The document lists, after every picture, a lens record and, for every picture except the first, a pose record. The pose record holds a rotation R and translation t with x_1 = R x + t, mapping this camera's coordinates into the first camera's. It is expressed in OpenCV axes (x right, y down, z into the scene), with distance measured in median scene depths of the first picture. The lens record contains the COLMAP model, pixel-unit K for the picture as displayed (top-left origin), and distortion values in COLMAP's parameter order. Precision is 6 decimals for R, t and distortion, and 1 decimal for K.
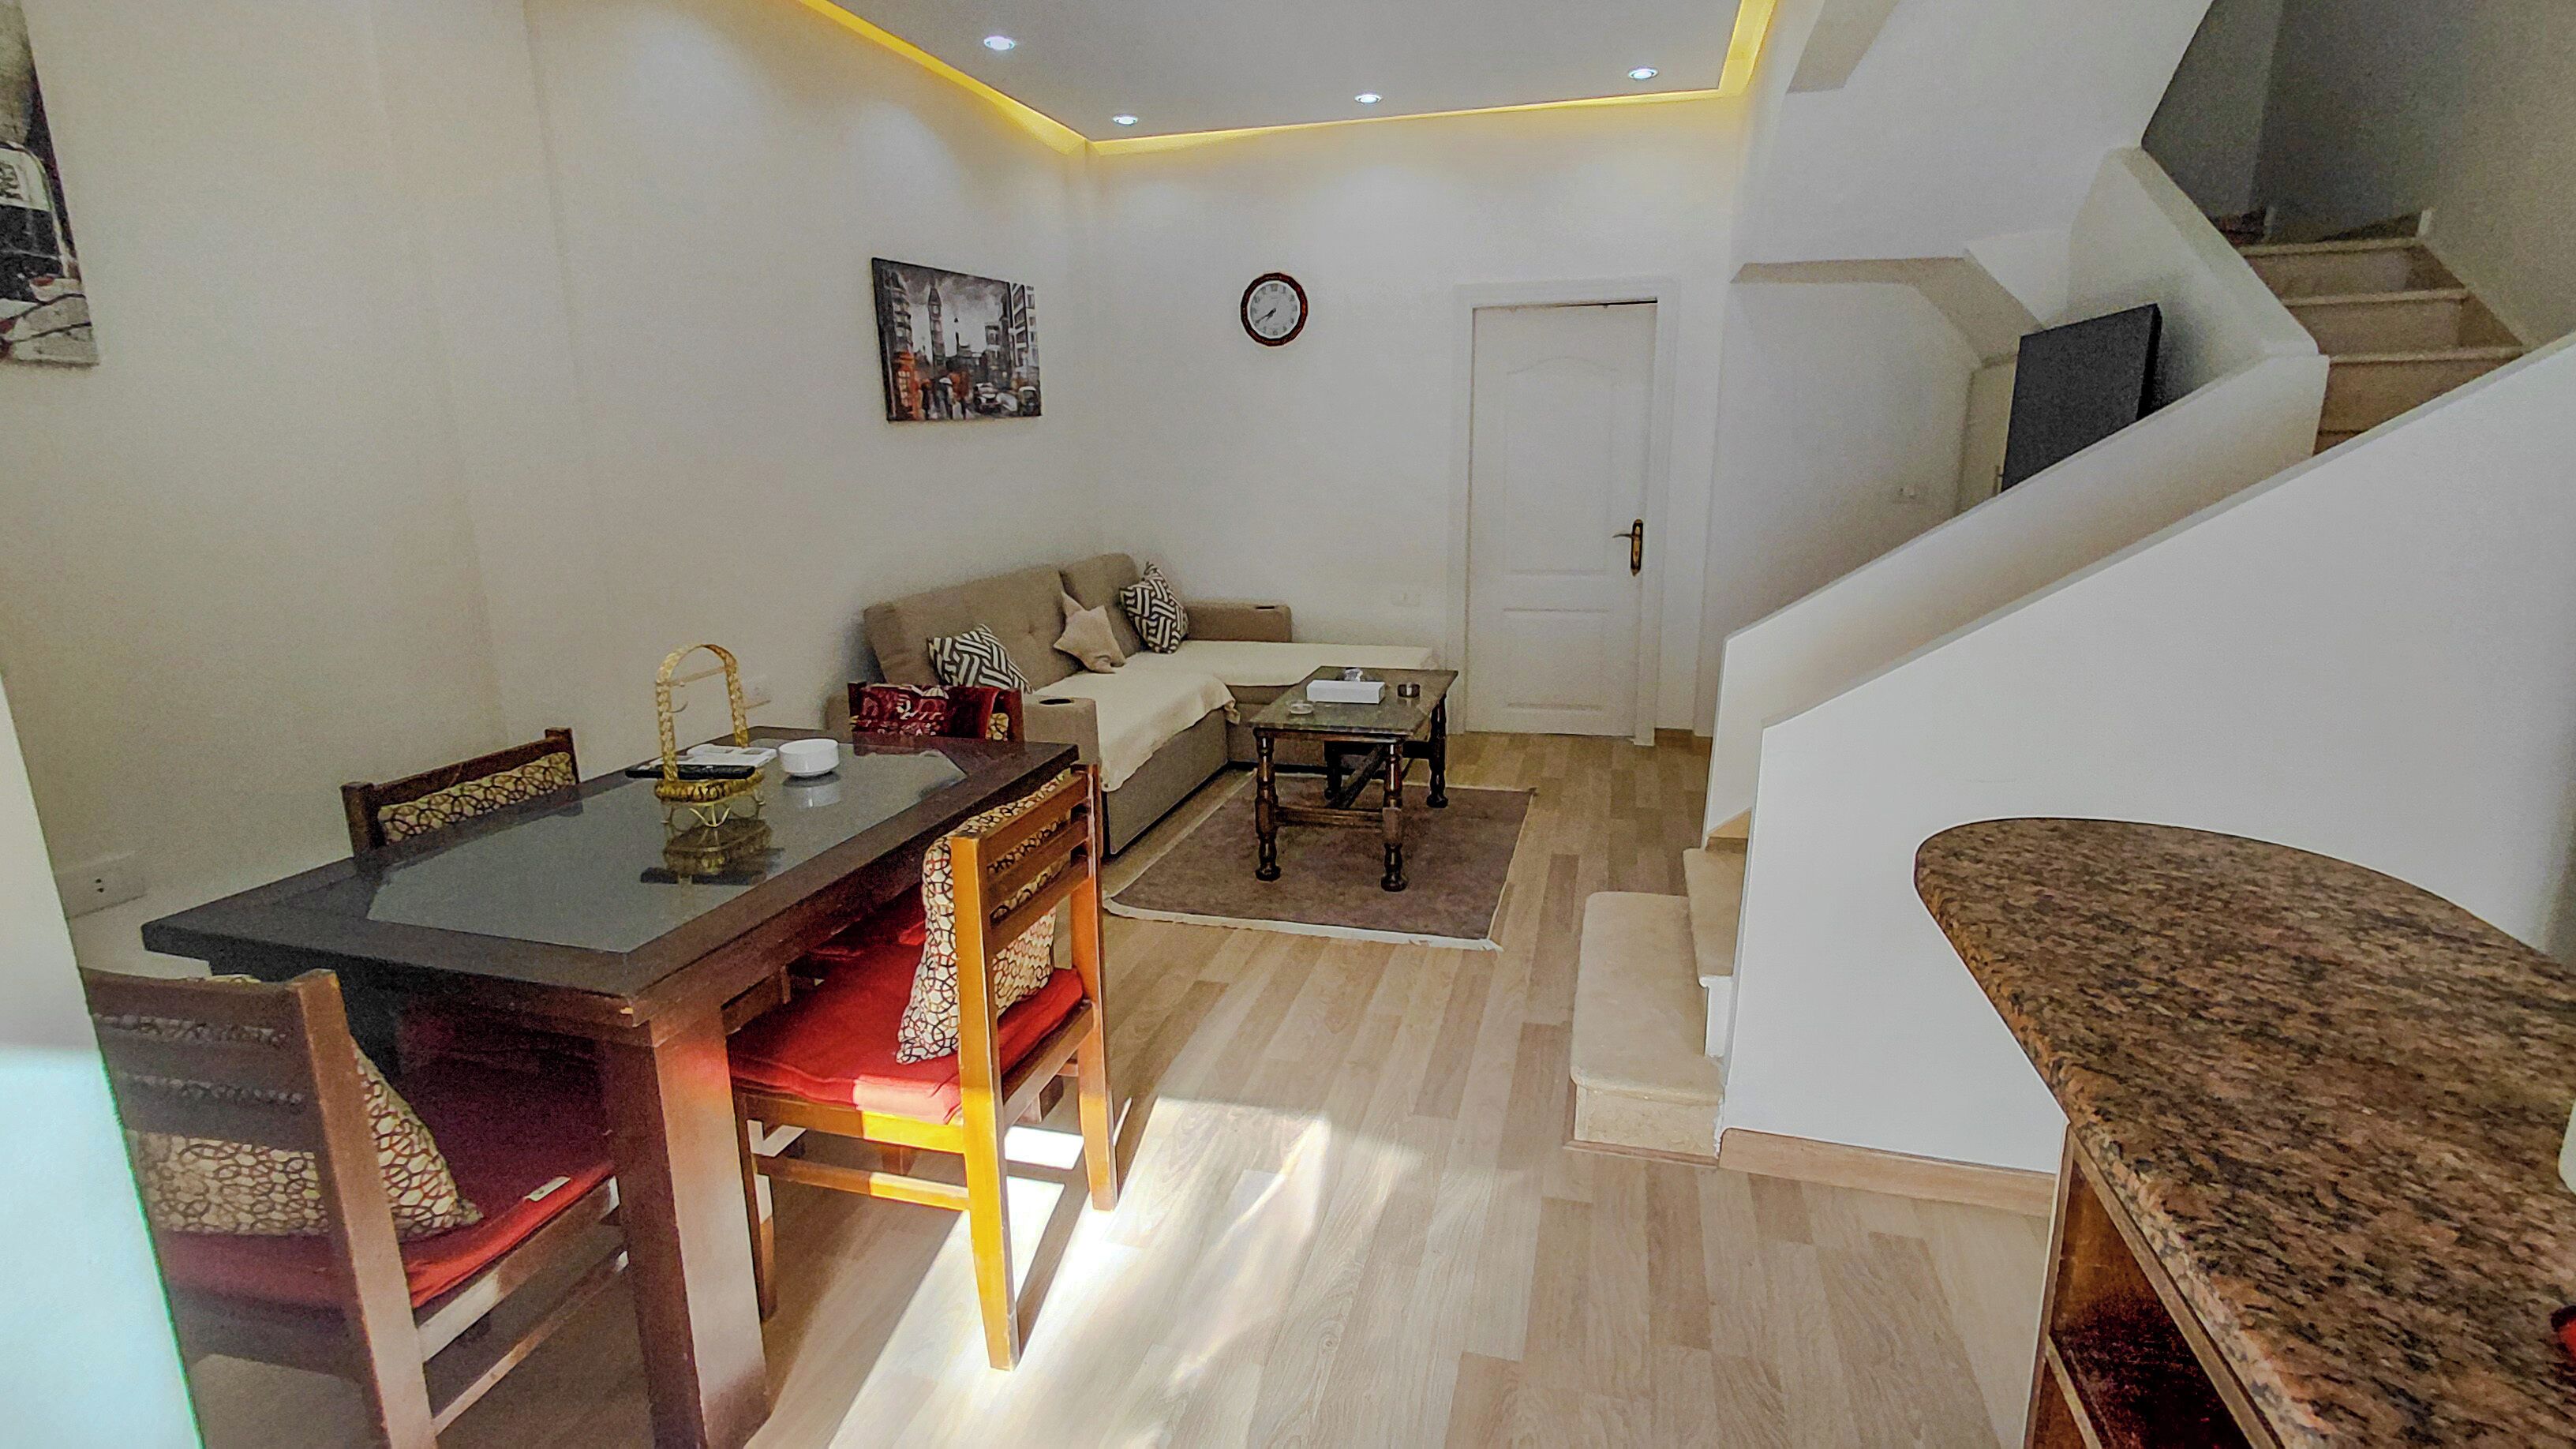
lens RADIAL K [[1200.4, 0, 1287.8], [0, 1200.4, 722.7], [0, 0, 1]] dist [-0.001944, 0.000258]
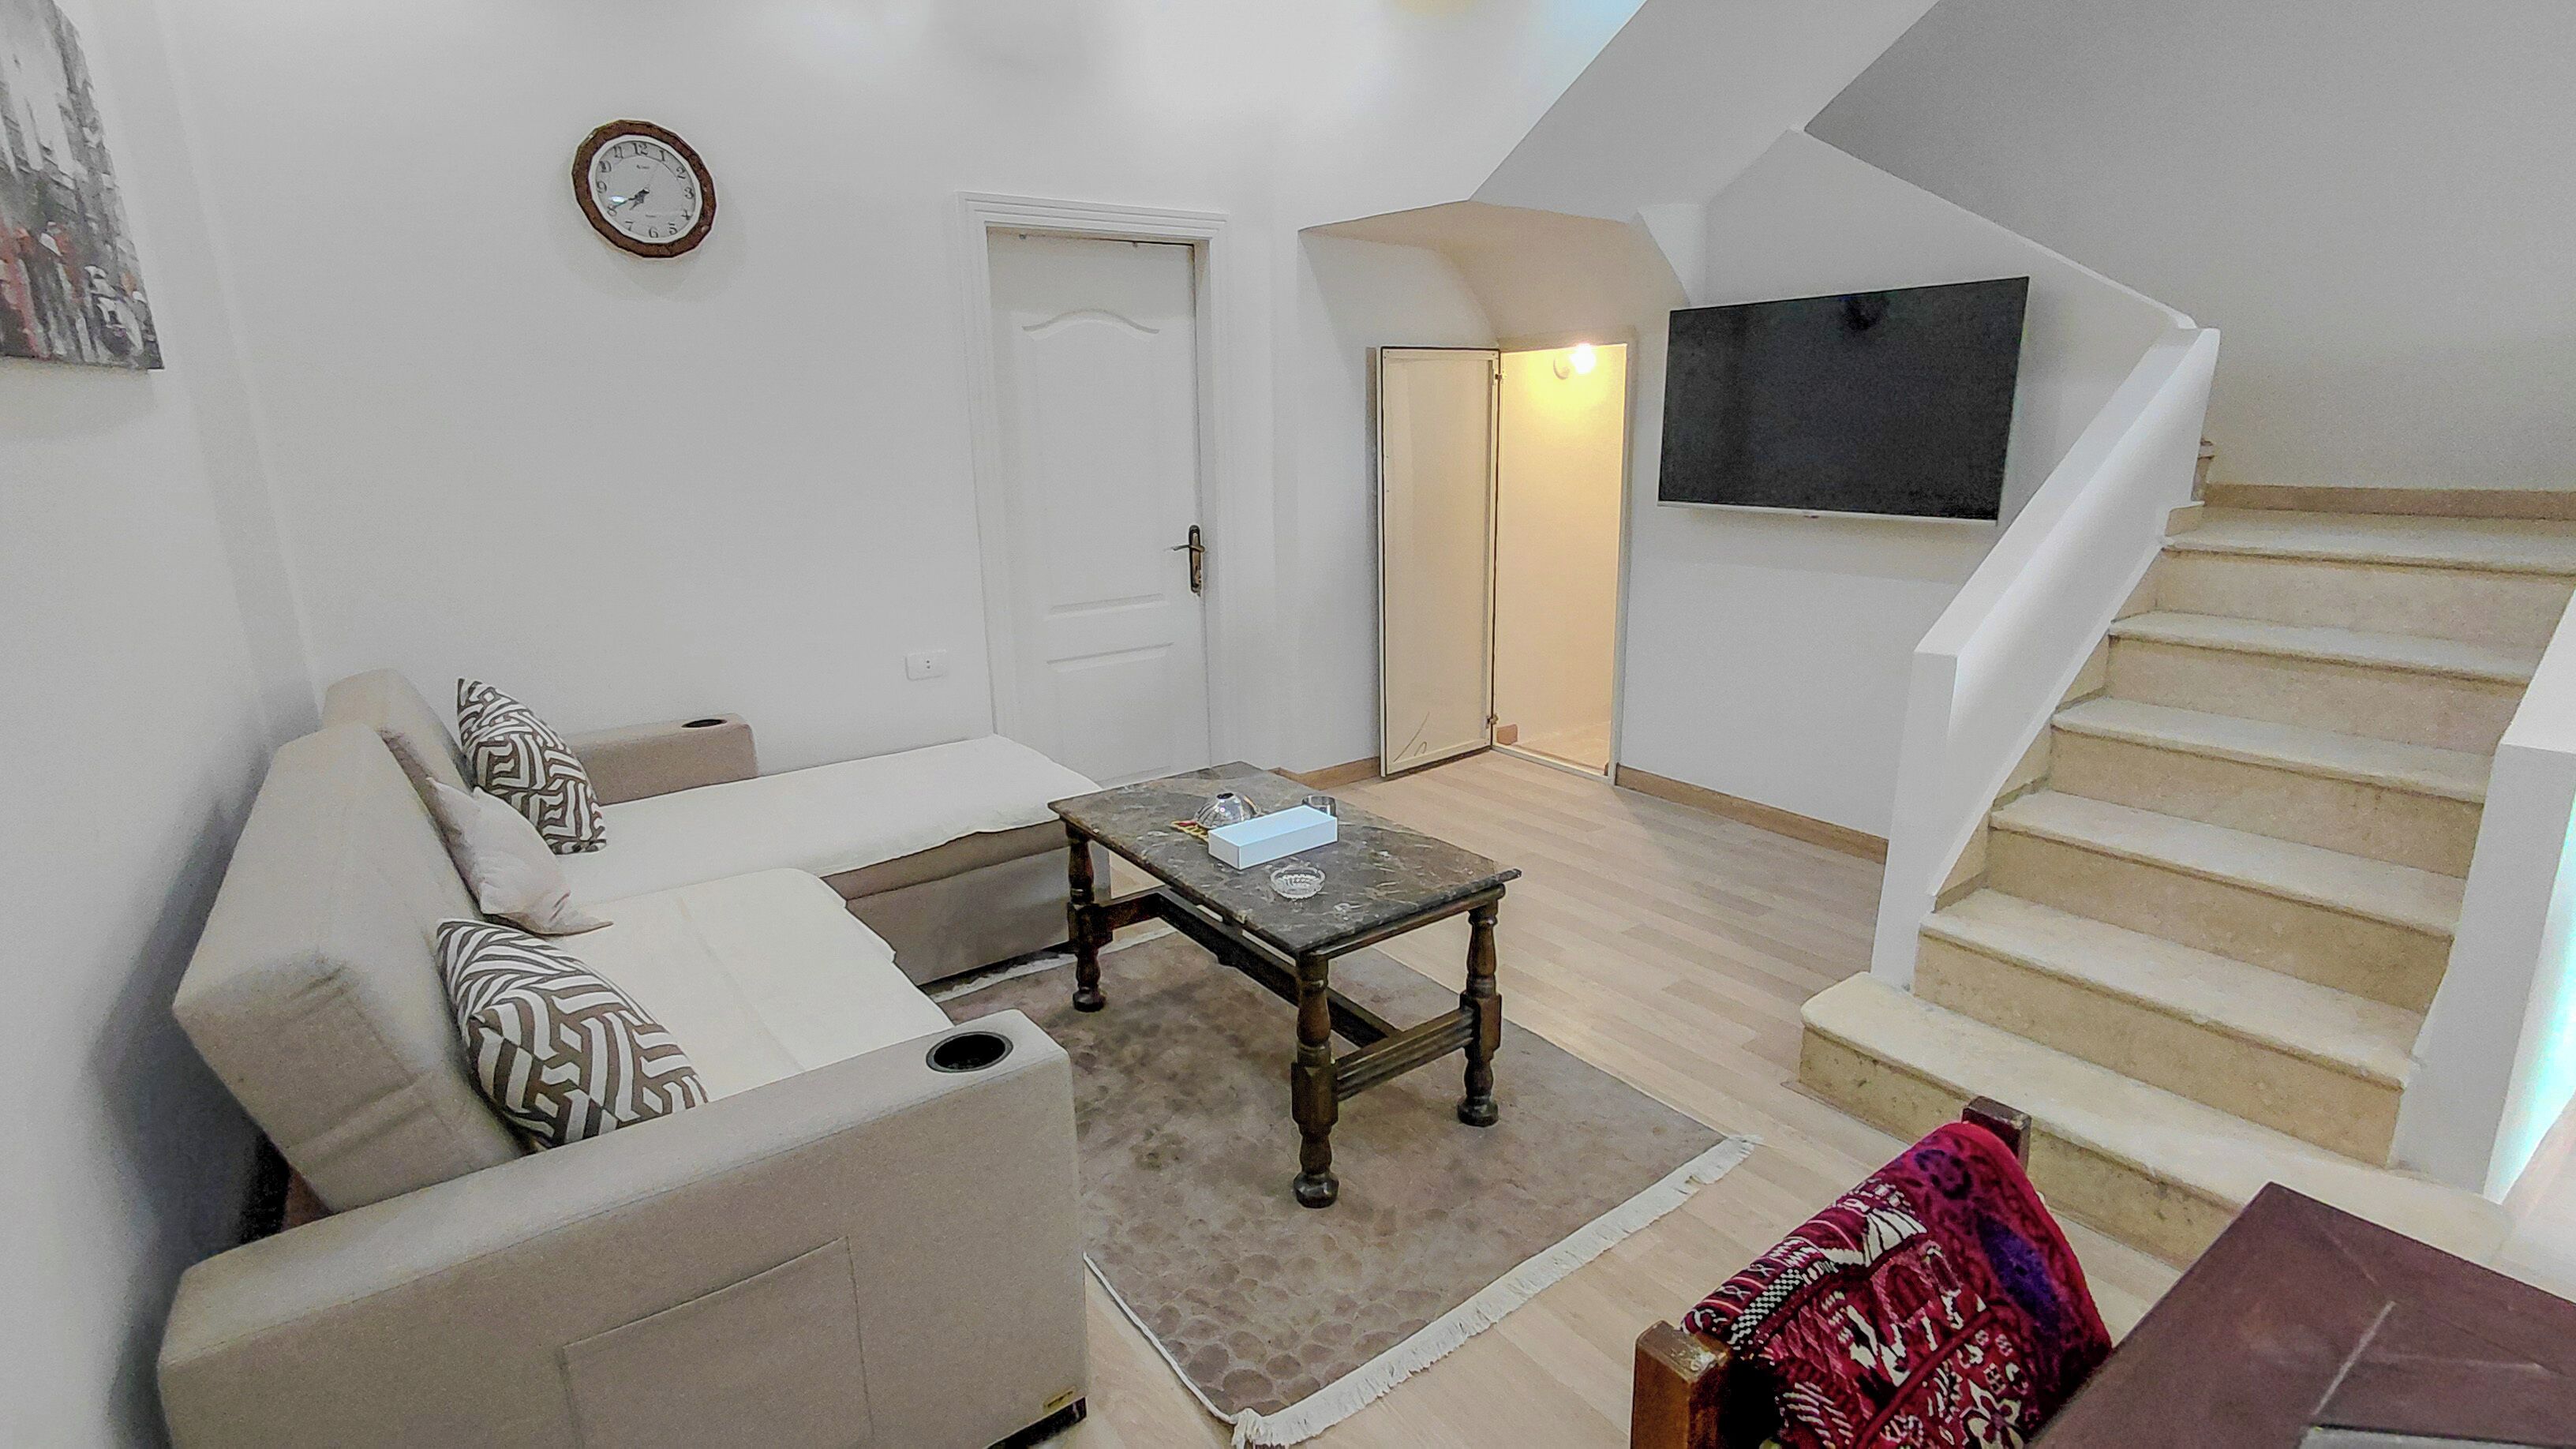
lens RADIAL K [[1200.4, 0, 1288.4], [0, 1200.4, 715.2], [0, 0, 1]] dist [-0.001944, 0.000258]
pose [[0.626519, -0.186680, 0.756719, -0.290022], [0.193056, 0.977807, 0.081383, -0.099327], [-0.755118, 0.095102, 0.648654, 0.451966]]
